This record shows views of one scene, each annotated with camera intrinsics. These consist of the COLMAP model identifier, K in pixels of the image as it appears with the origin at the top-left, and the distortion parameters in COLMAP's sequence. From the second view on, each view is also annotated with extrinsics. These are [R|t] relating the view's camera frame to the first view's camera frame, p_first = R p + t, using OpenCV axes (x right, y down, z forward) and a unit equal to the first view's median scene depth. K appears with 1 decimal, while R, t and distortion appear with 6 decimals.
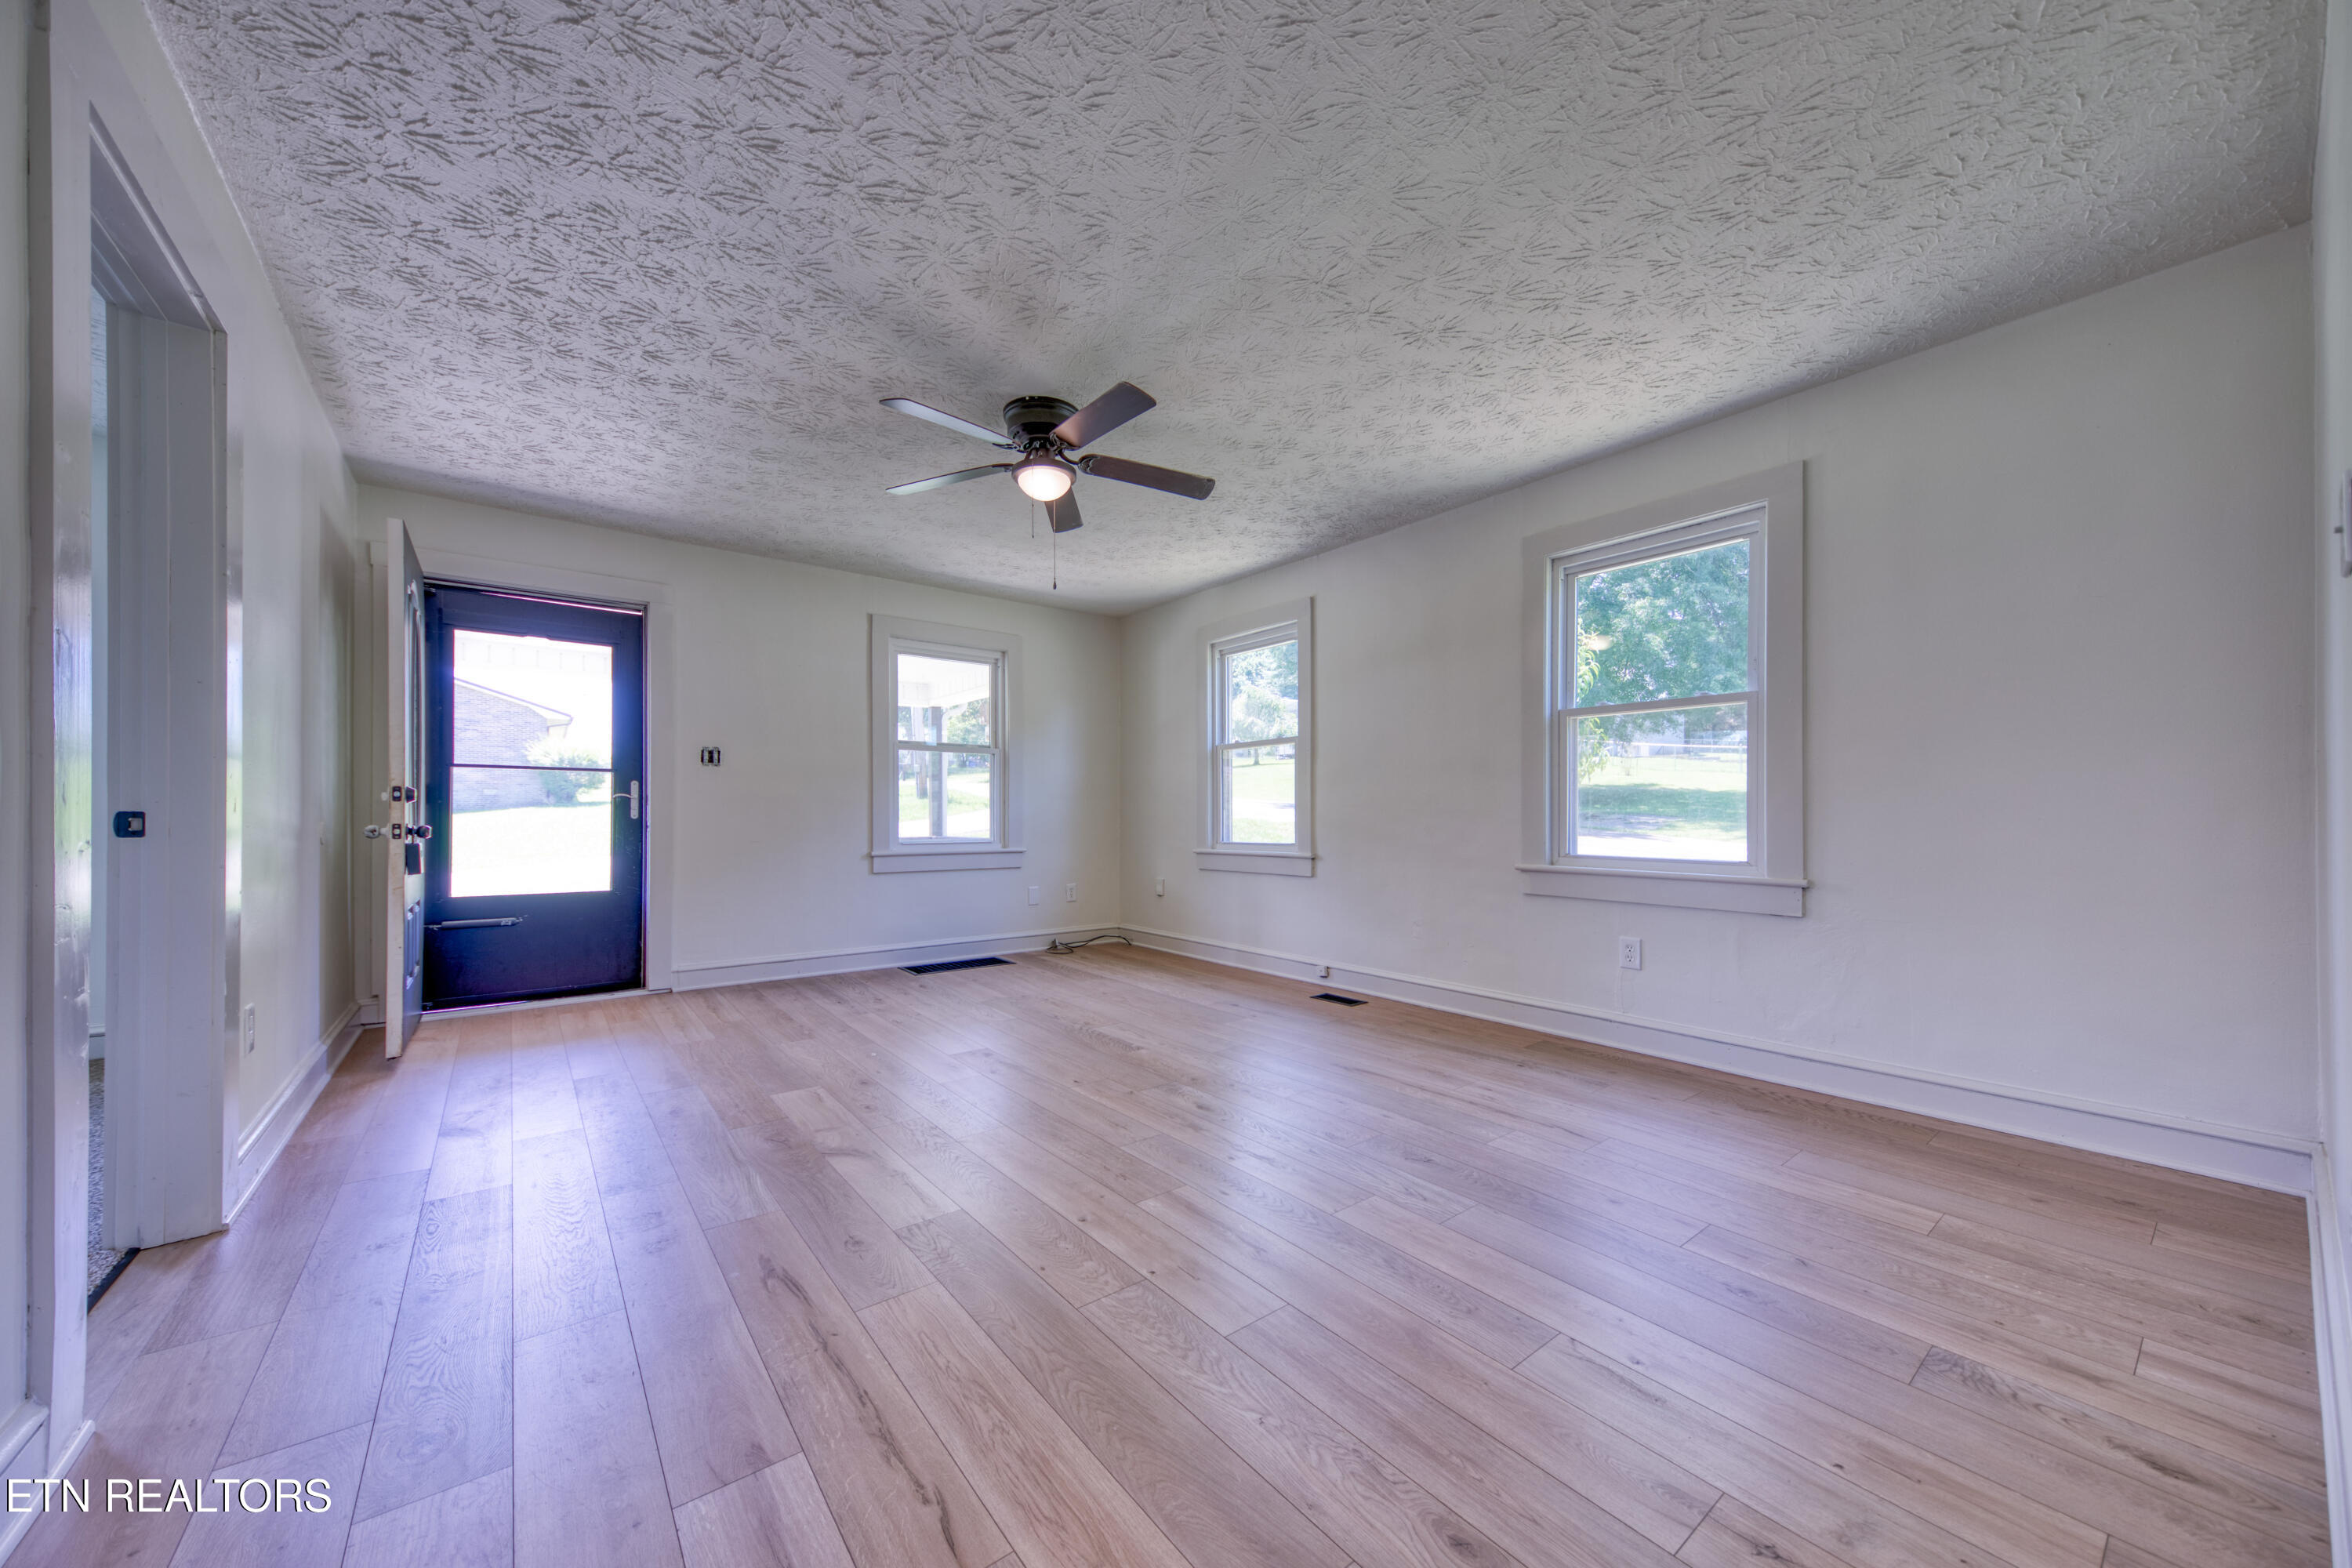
lens RADIAL K [[840.2, 0, 1188.4], [0, 840.2, 807.2], [0, 0, 1]] dist [0.031111, -0.000051]
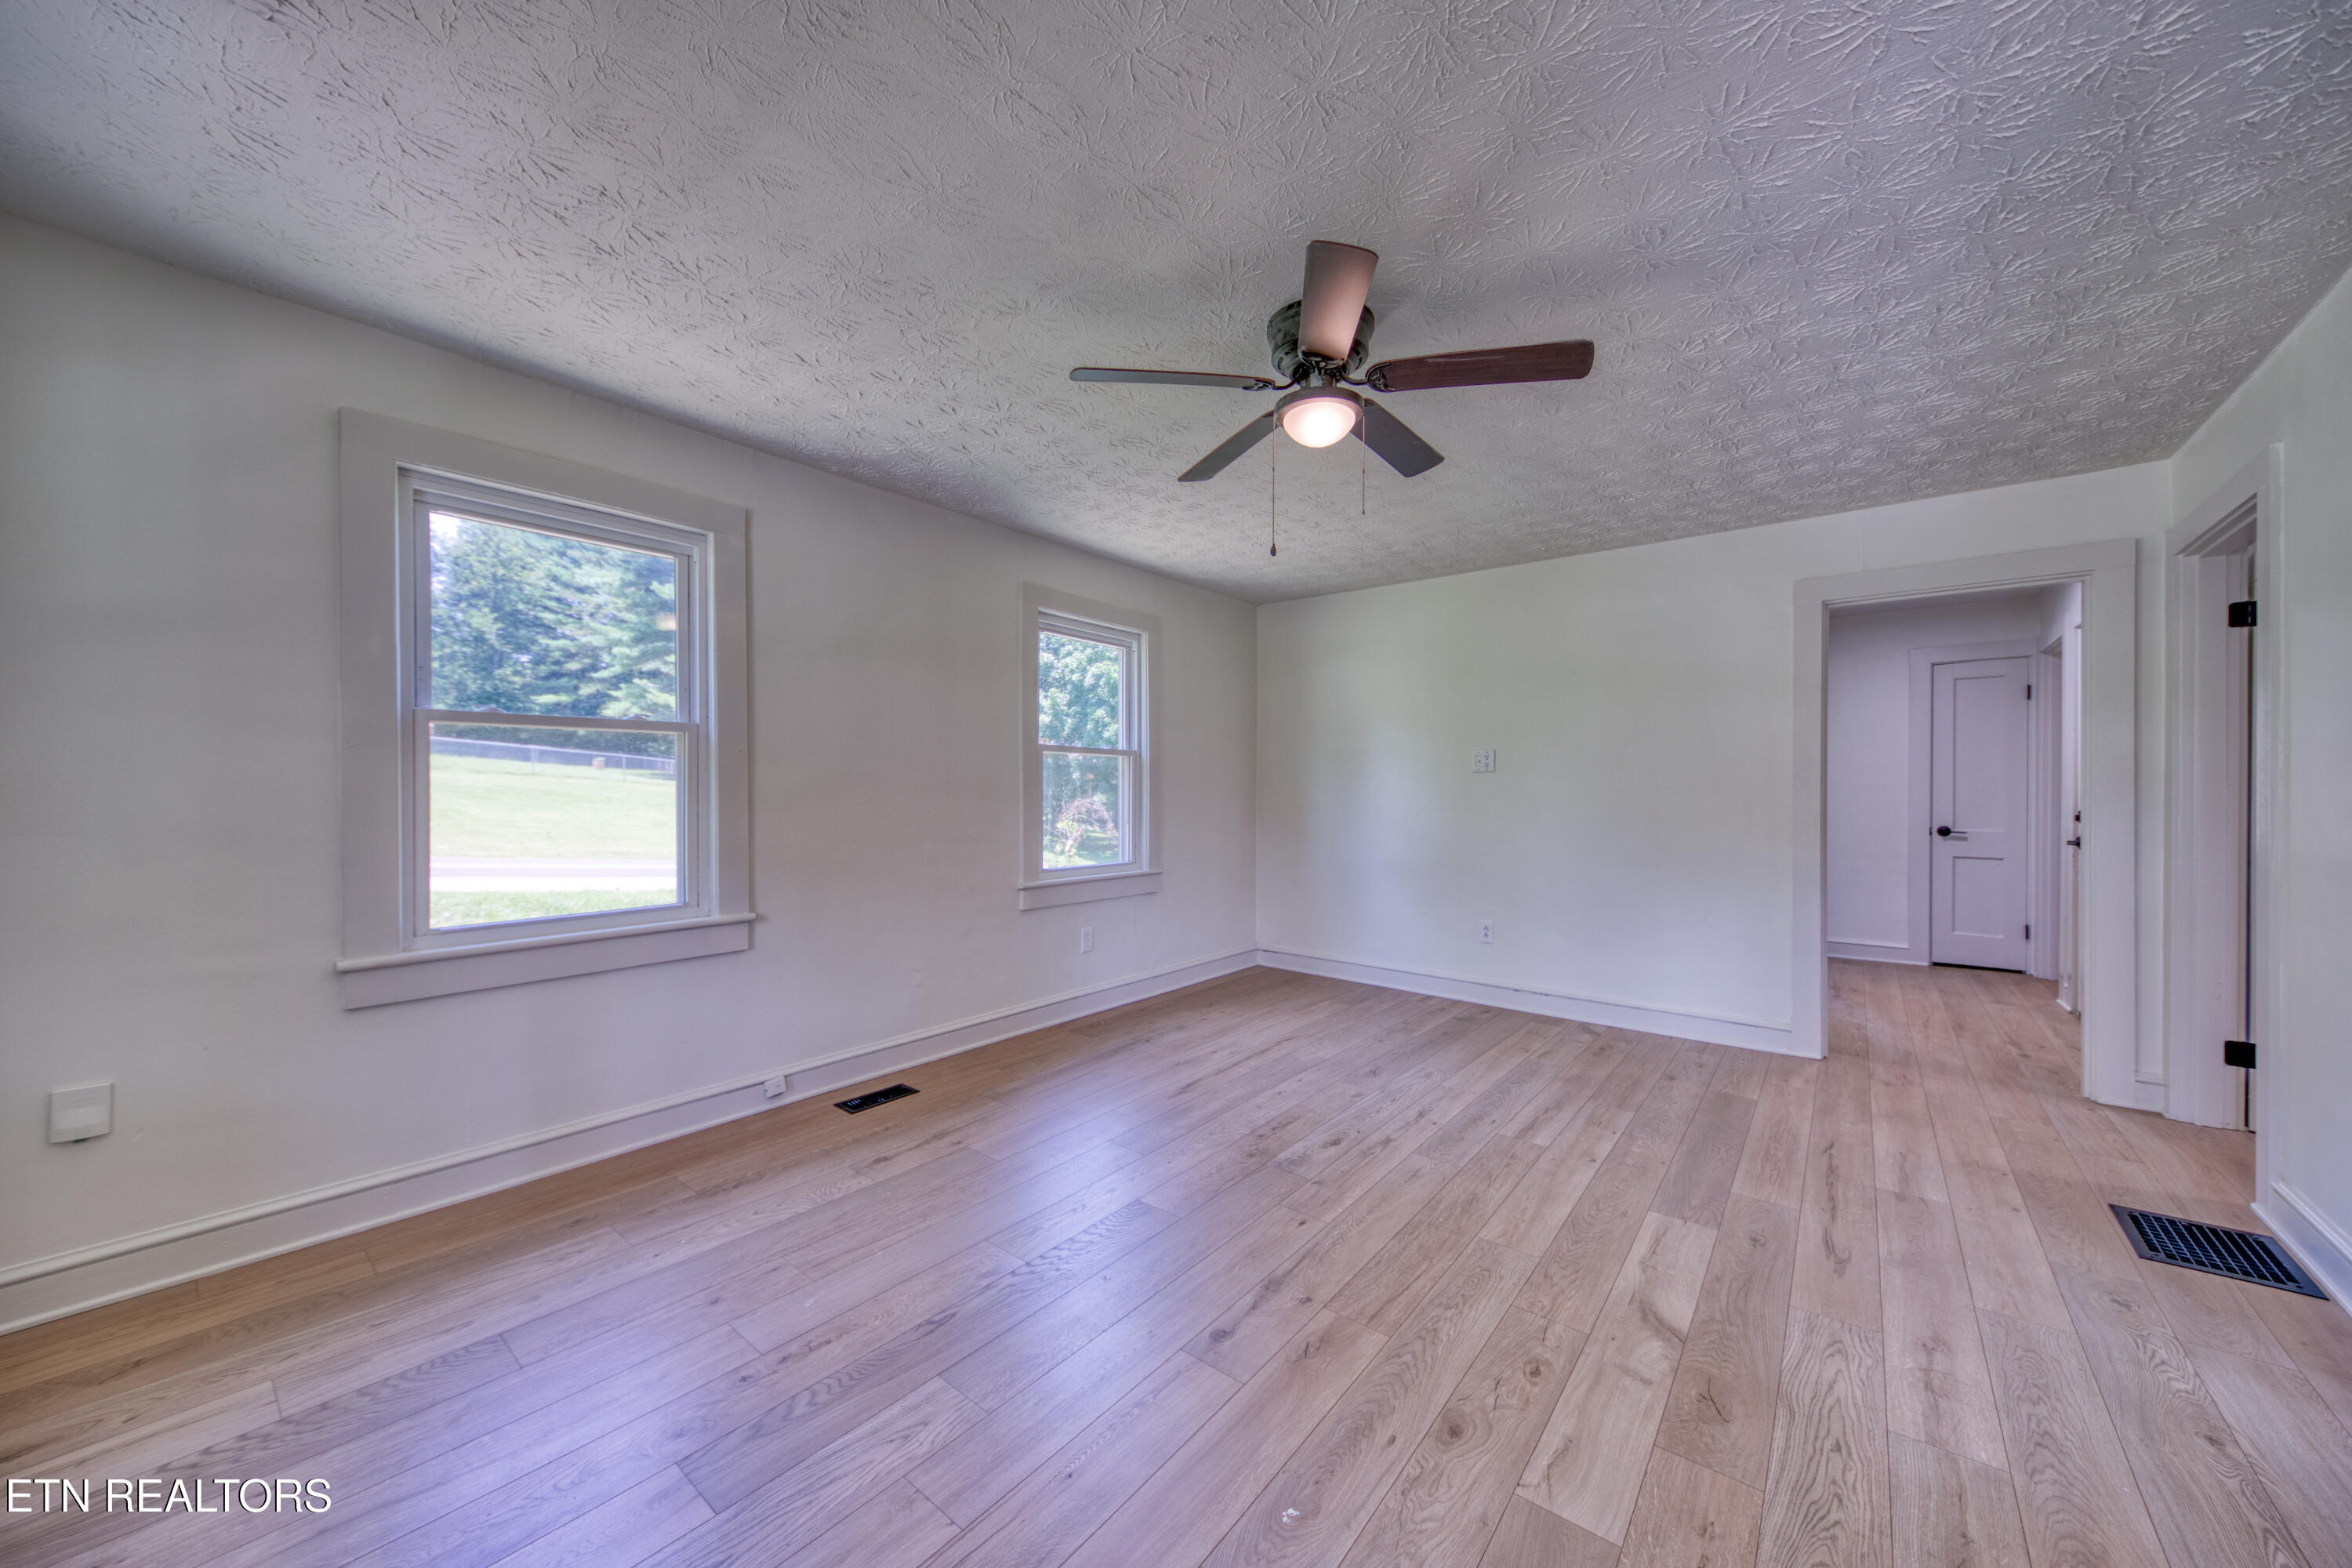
lens RADIAL K [[827.9, 0, 1179.1], [0, 827.9, 792.1], [0, 0, 1]] dist [0.000642, -0.000063]
pose [[-0.215205, -0.002466, 0.976566, -0.855769], [-0.010636, 0.999943, 0.000181, -0.064332], [-0.976511, -0.010348, -0.215220, 1.300728]]
